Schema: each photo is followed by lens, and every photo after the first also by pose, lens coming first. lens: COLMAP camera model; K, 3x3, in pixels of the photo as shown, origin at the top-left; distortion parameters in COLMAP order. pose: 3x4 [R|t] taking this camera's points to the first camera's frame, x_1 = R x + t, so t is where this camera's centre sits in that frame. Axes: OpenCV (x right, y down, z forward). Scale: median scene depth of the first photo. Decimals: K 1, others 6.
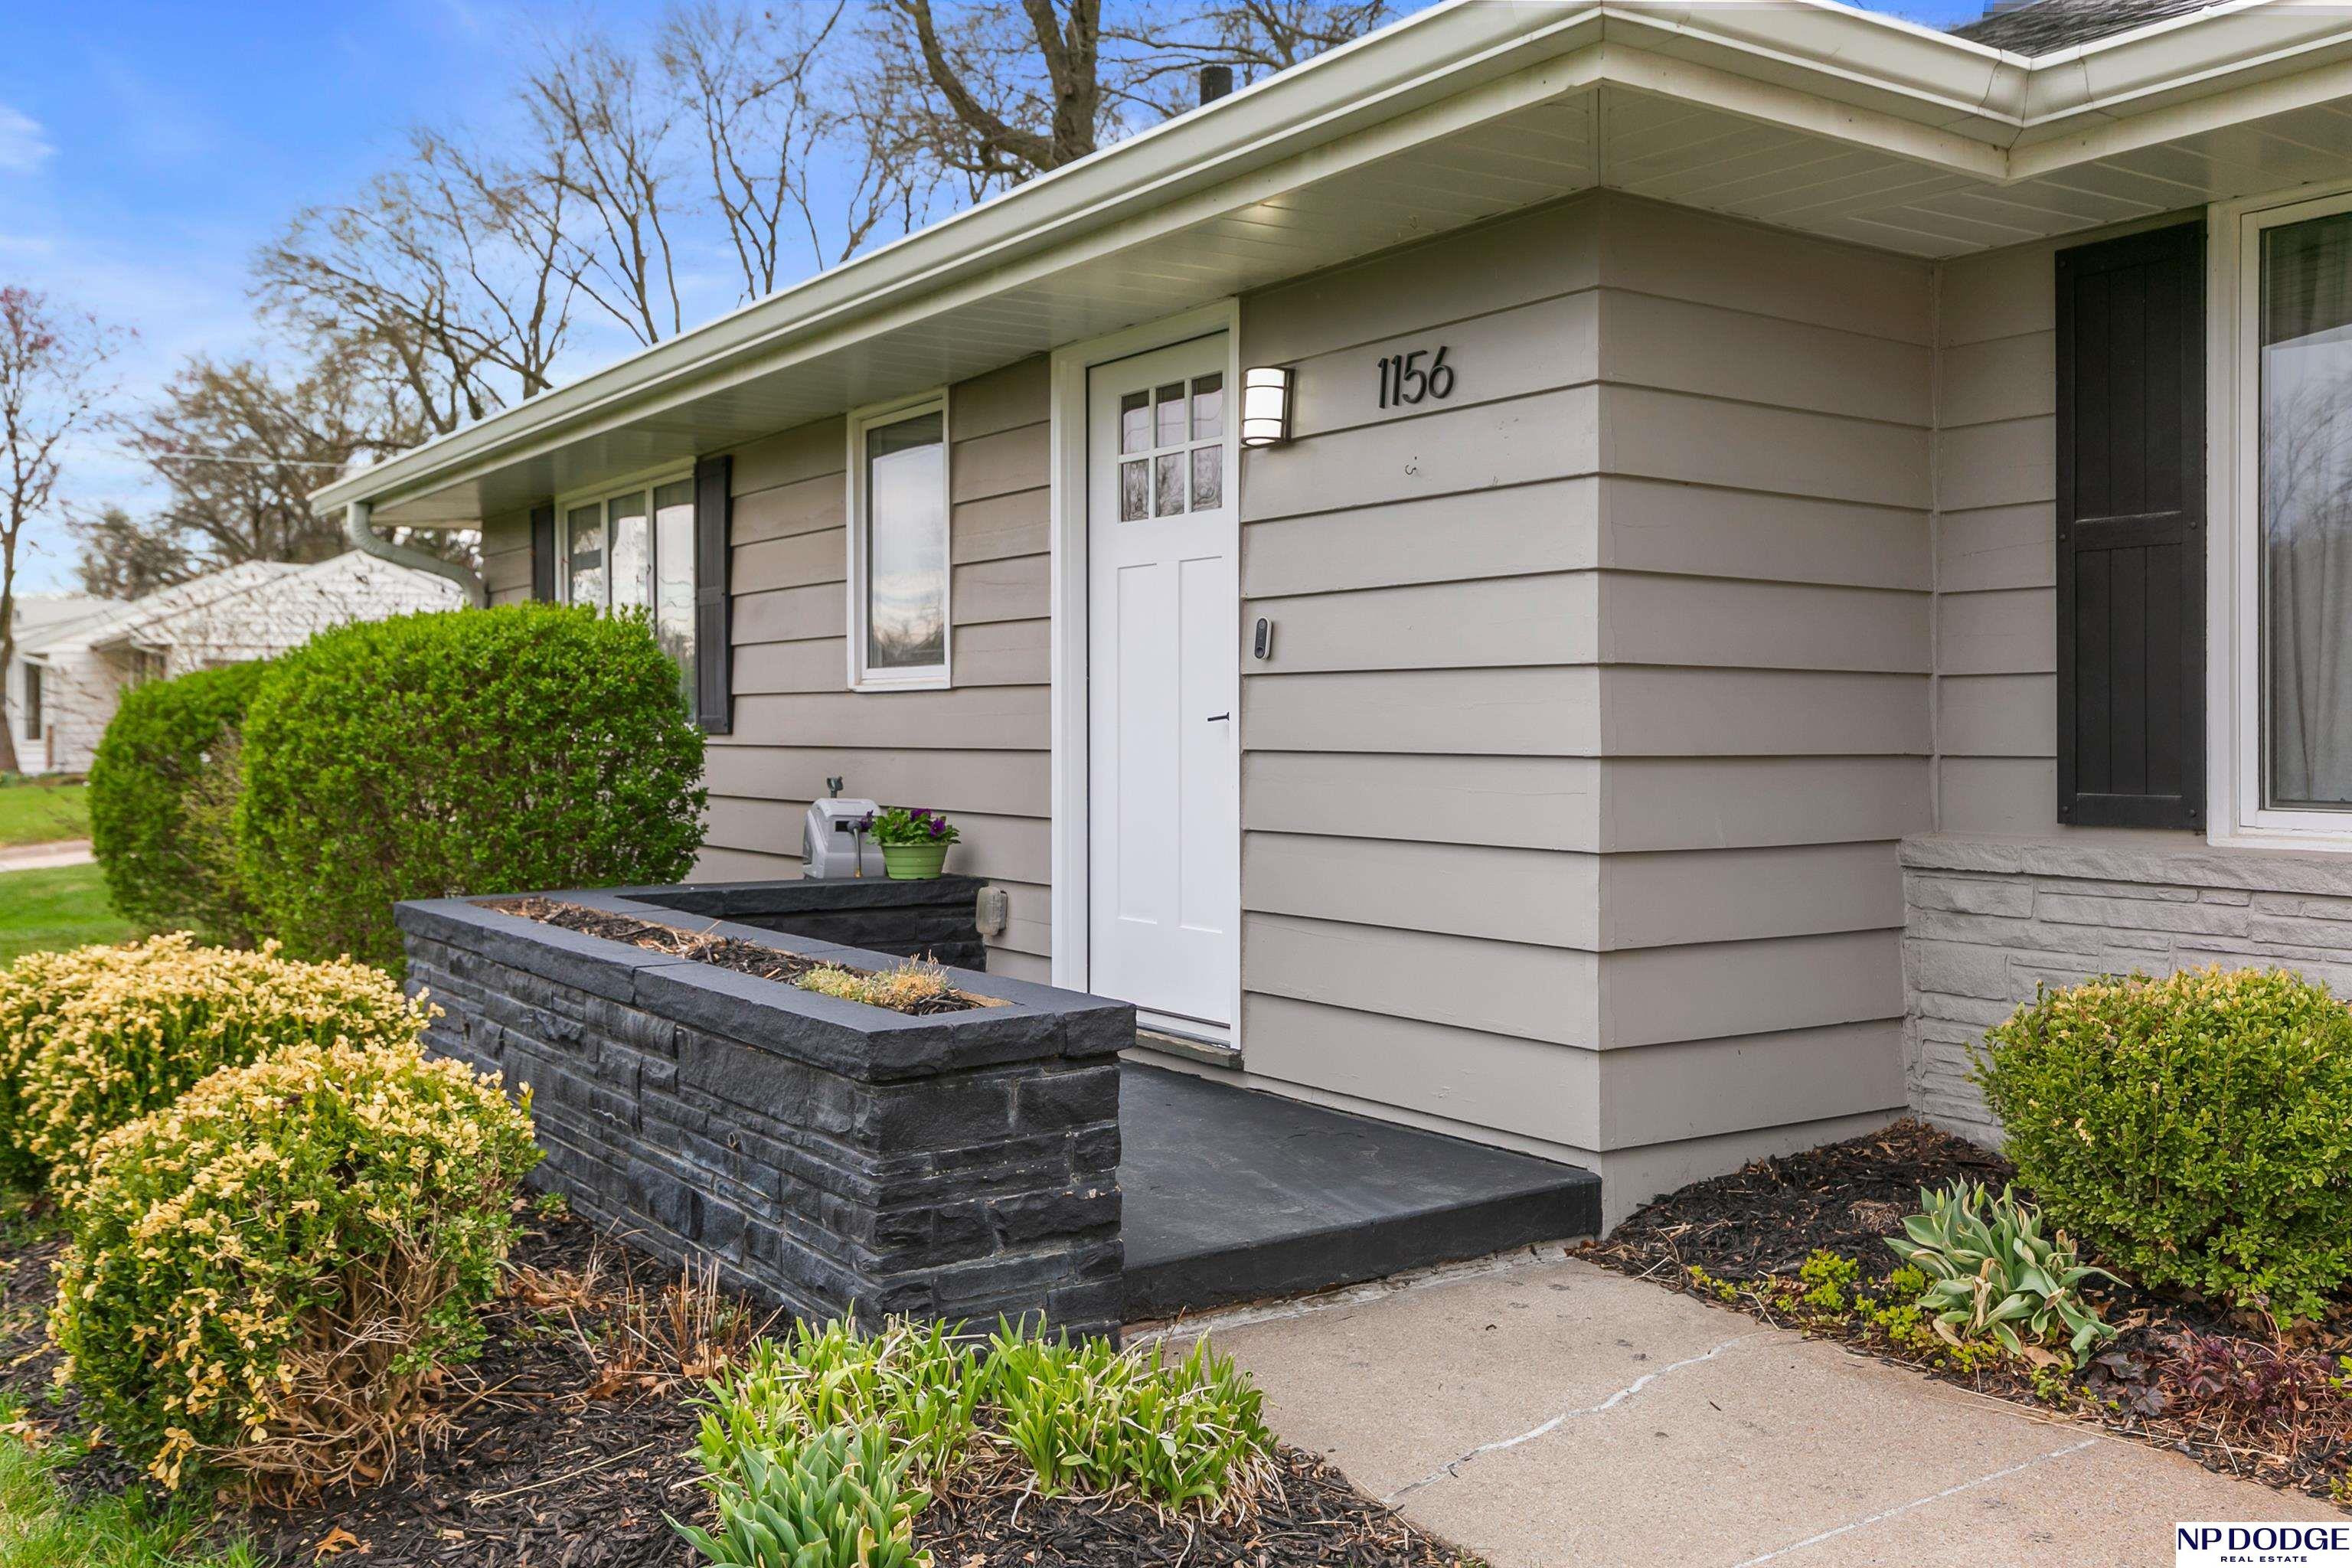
lens RADIAL K [[2108.3, 0, 1176.0], [0, 2108.3, 784.0], [0, 0, 1]] dist [0.001447, 0.000262]
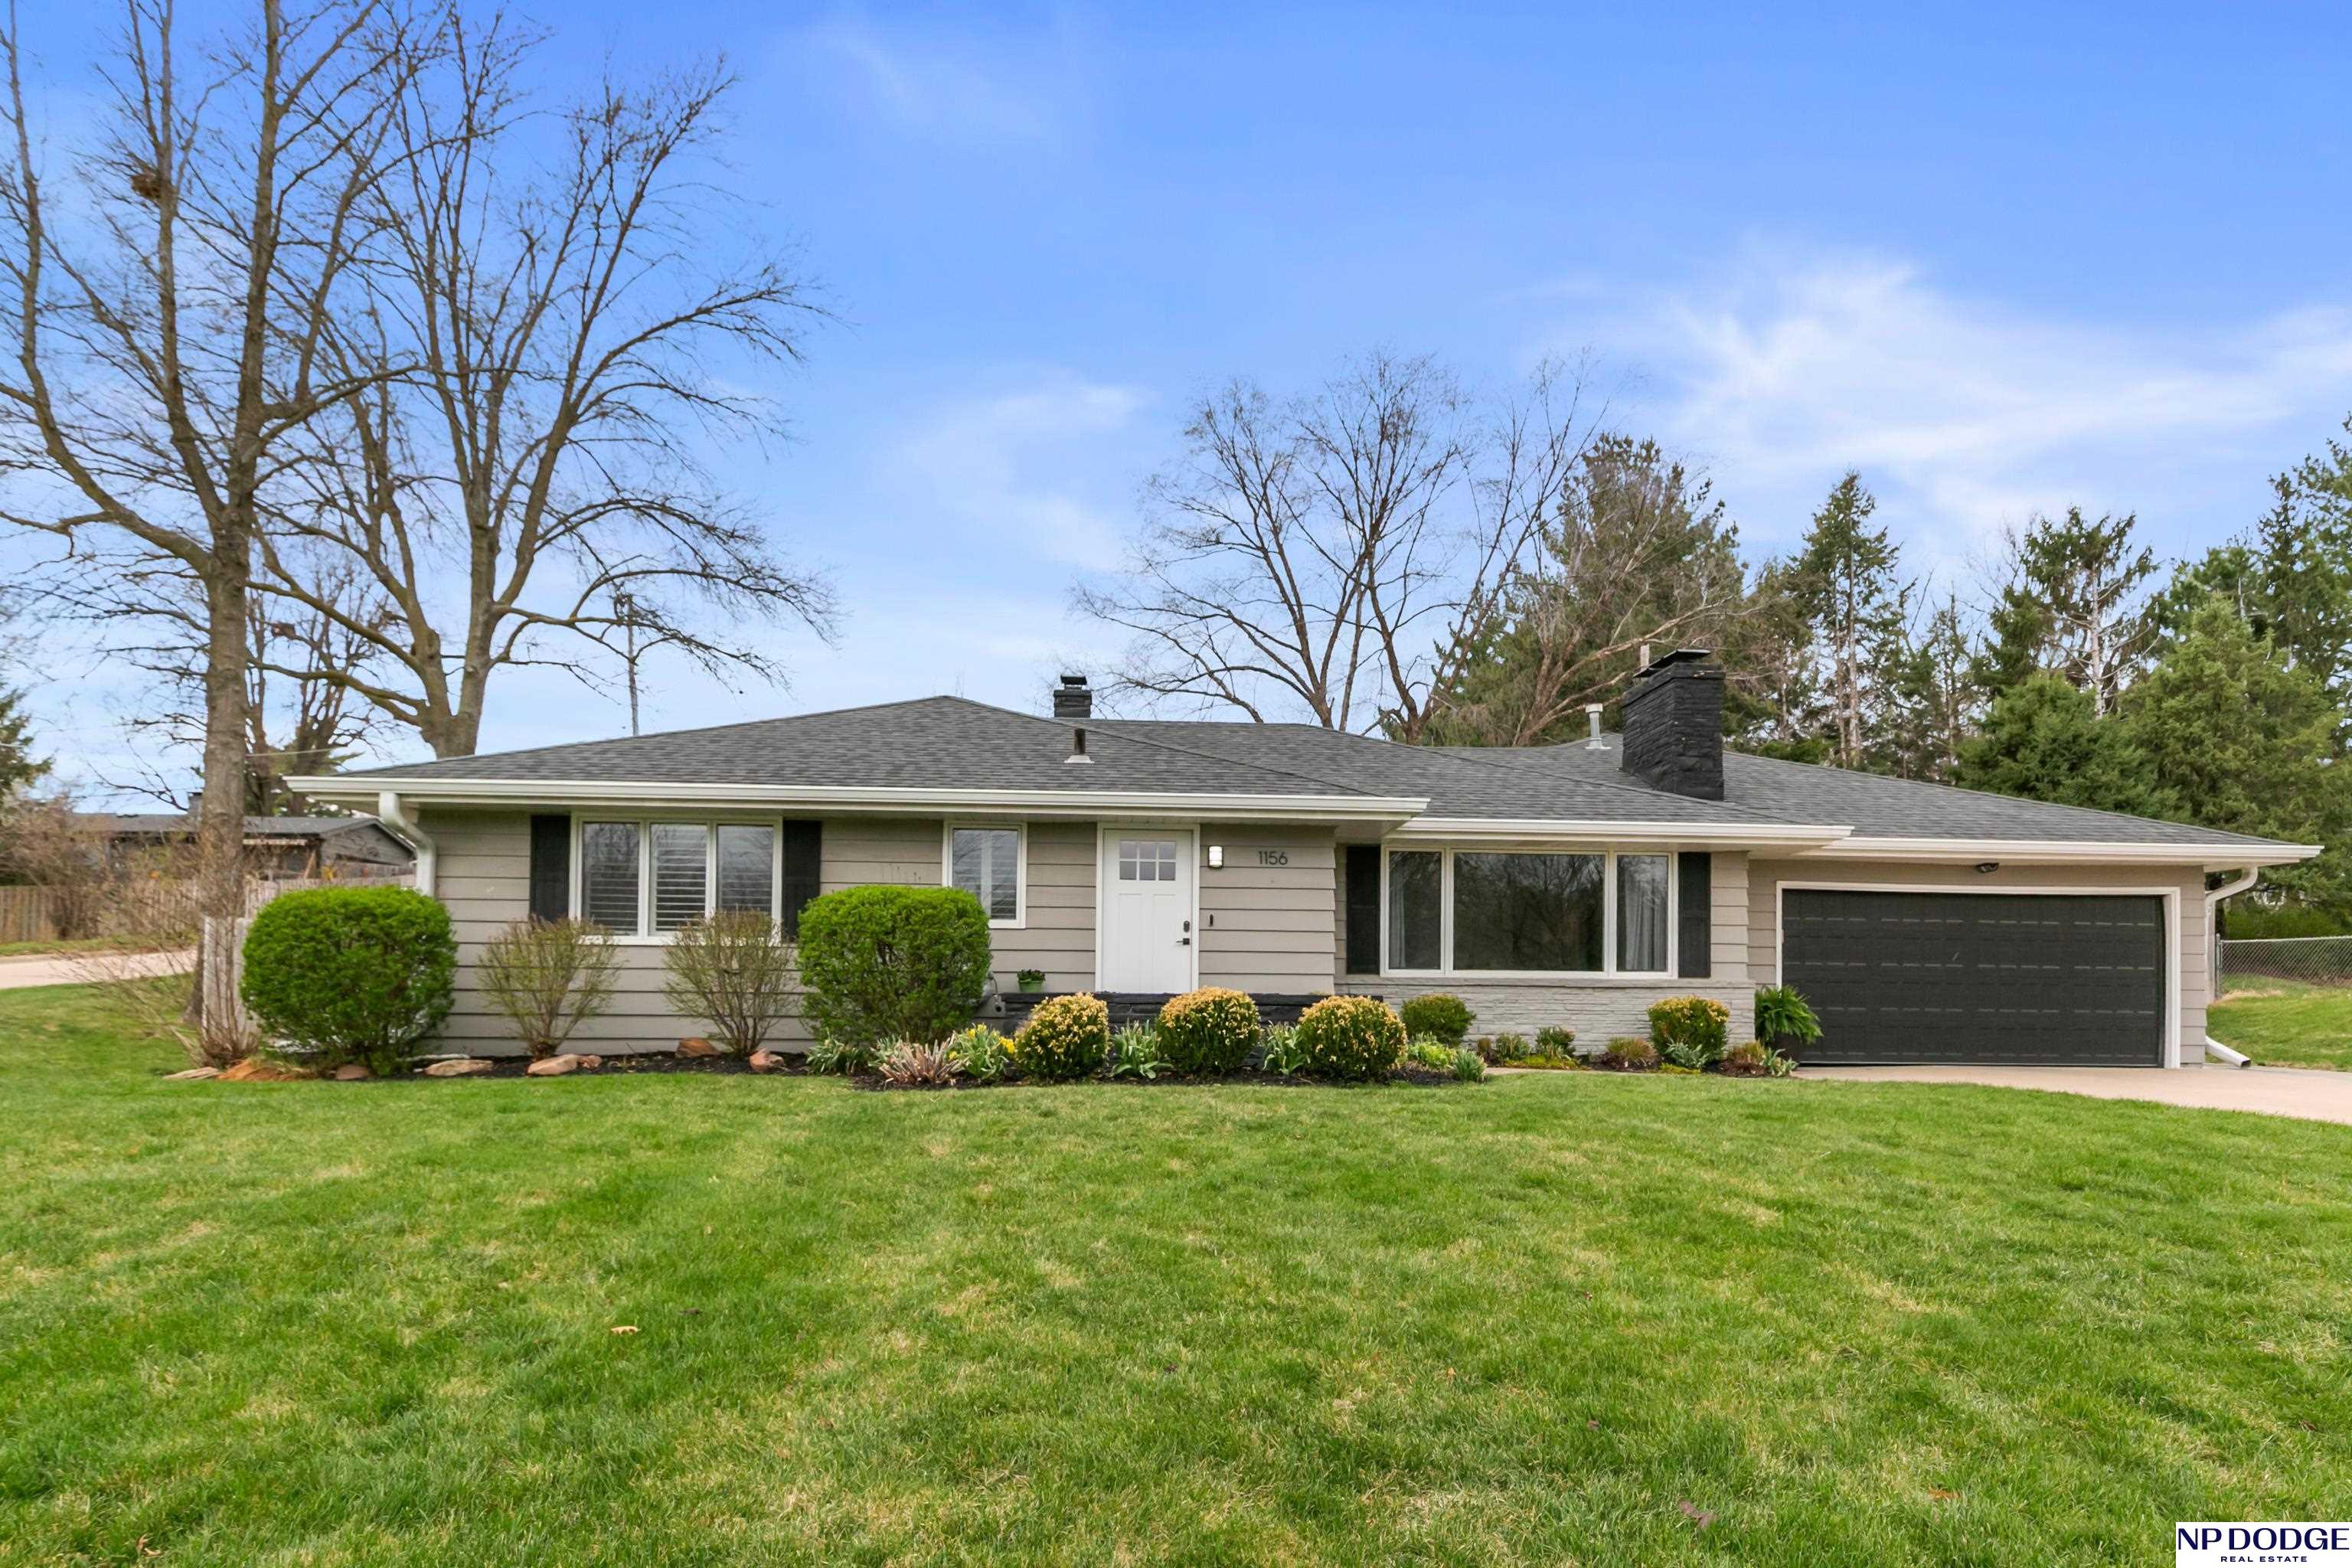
lens RADIAL K [[1293.6, 0, 1176.0], [0, 1293.6, 784.0], [0, 0, 1]] dist [-0.002073, -0.001129]
pose [[0.481142, 0.148530, 0.863968, -2.193006], [0.008990, 0.984654, -0.174285, 0.098305], [-0.876596, 0.091623, 0.472424, -0.026517]]
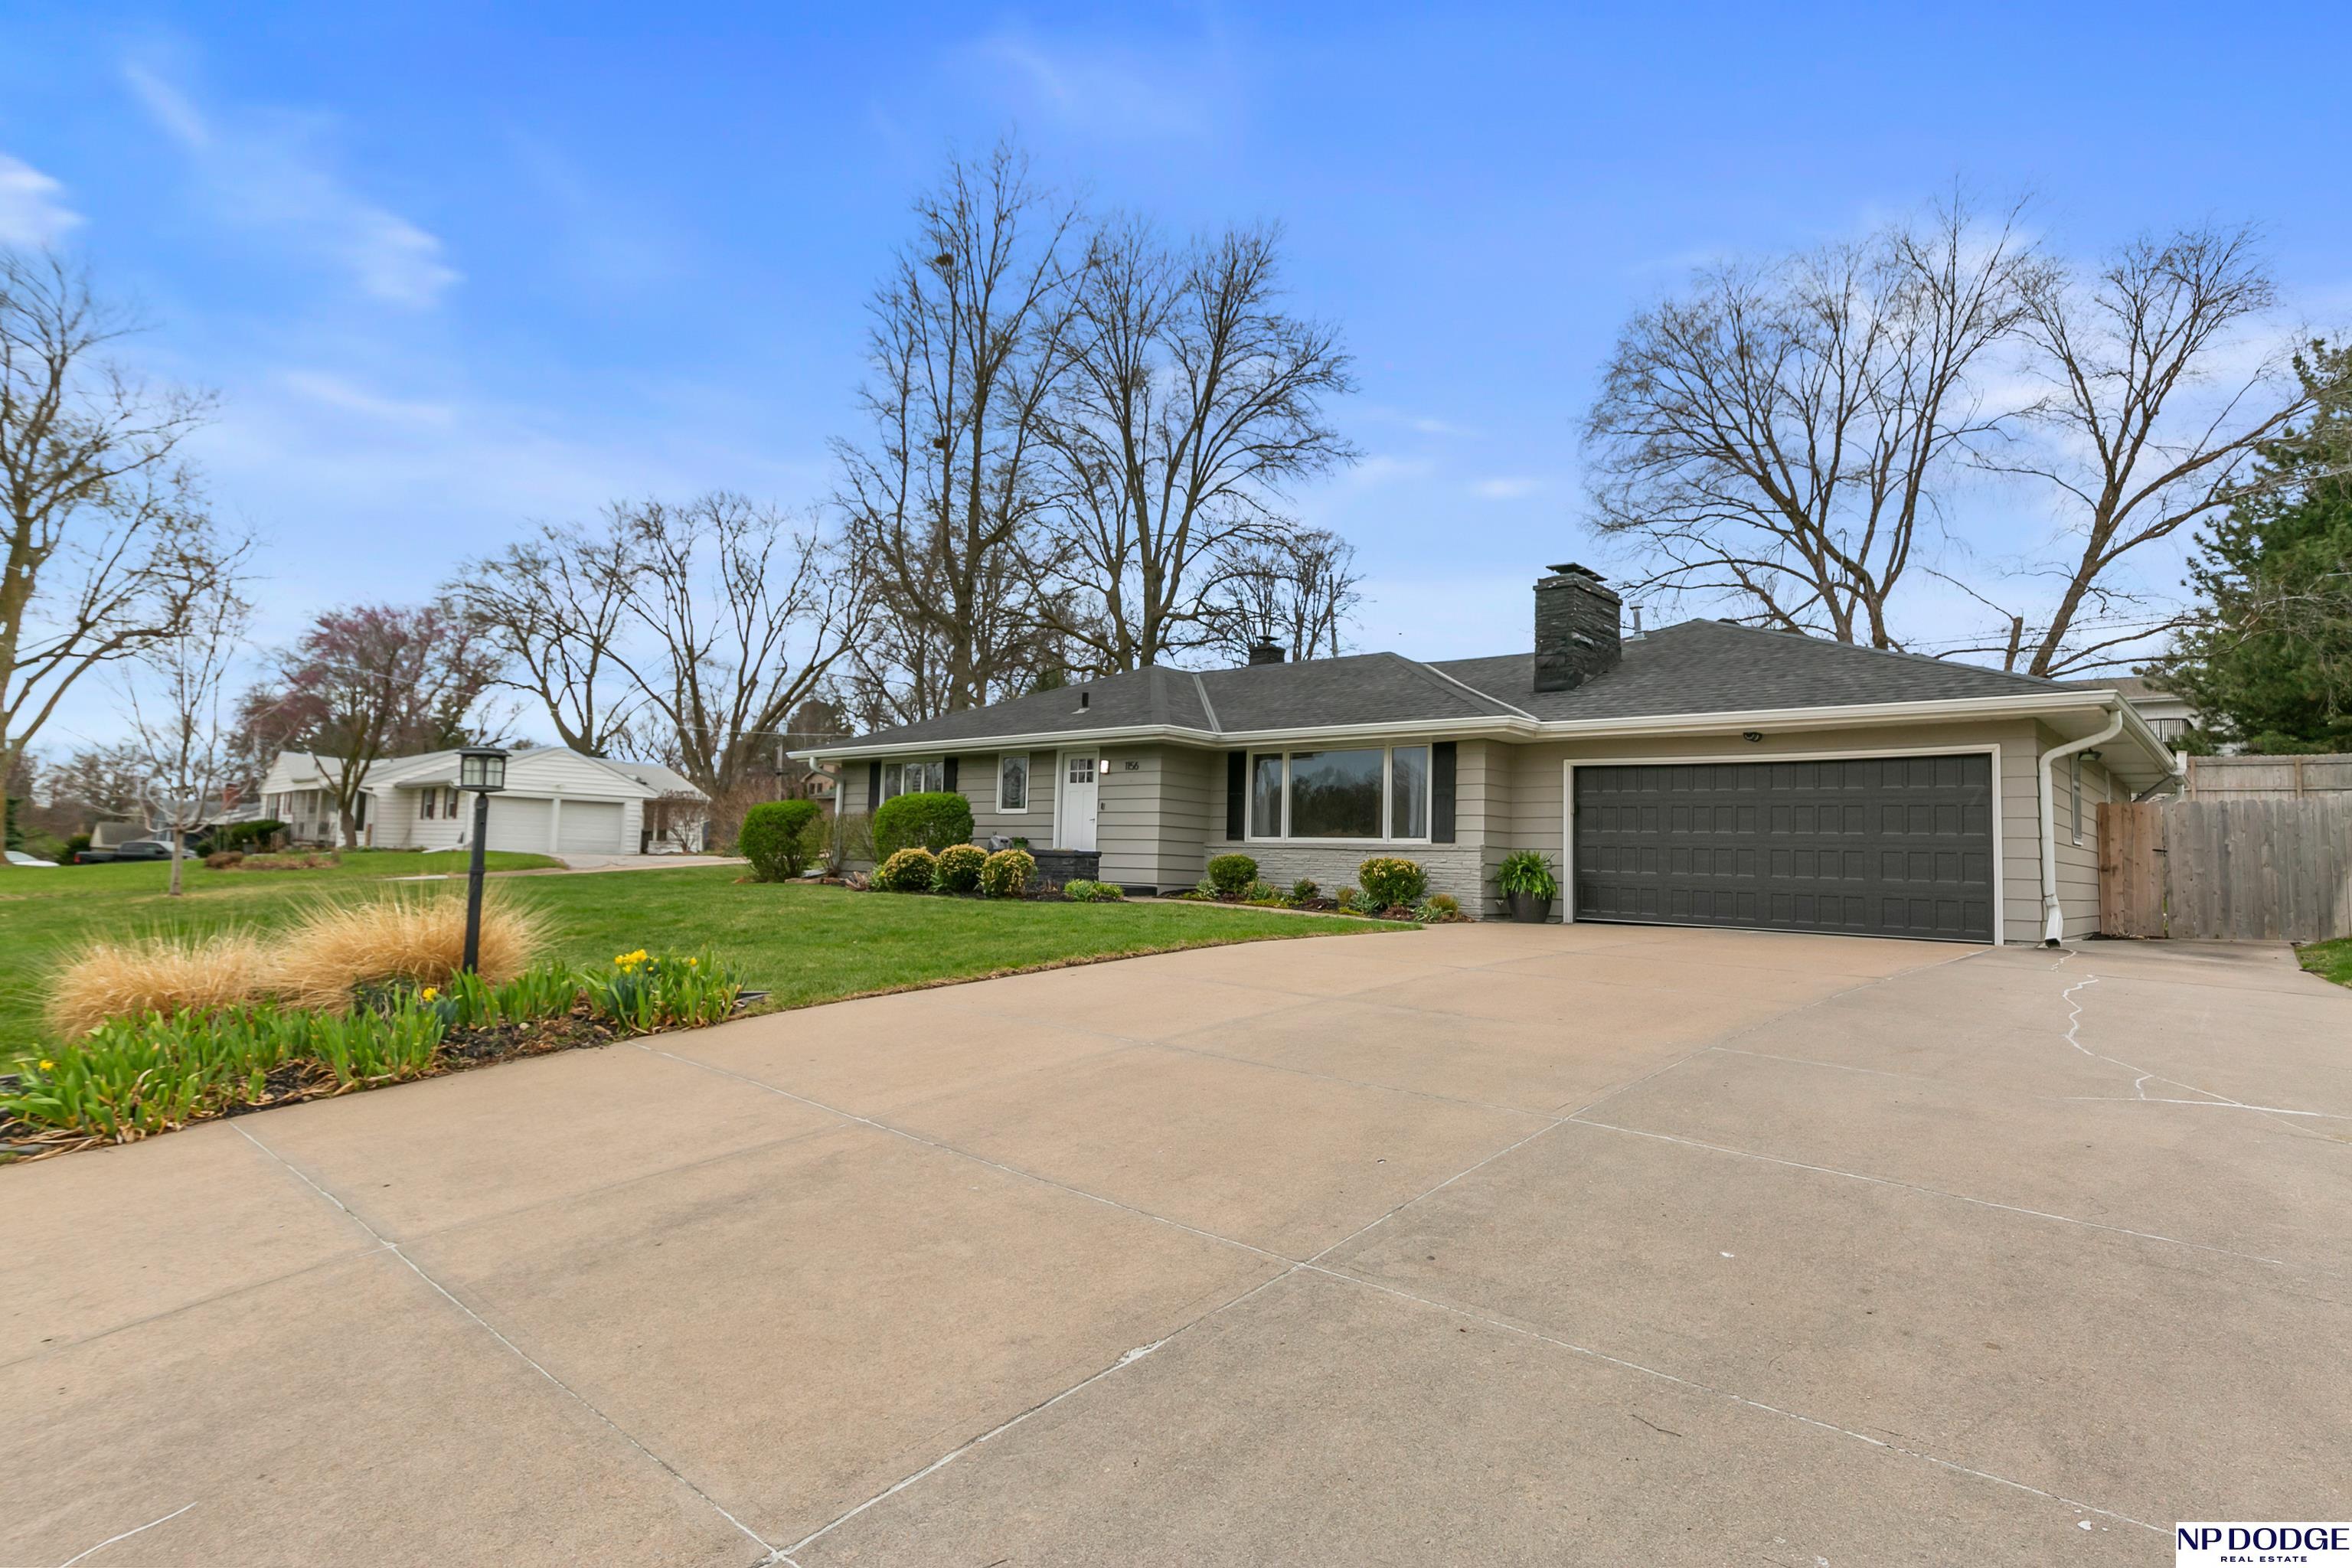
lens RADIAL K [[1293.6, 0, 1176.0], [0, 1293.6, 784.0], [0, 0, 1]] dist [-0.002073, -0.001129]
pose [[0.971465, 0.055352, 0.230632, -0.671849], [-0.034347, 0.994968, -0.094118, 0.229709], [-0.234681, 0.083510, 0.968479, -2.878868]]
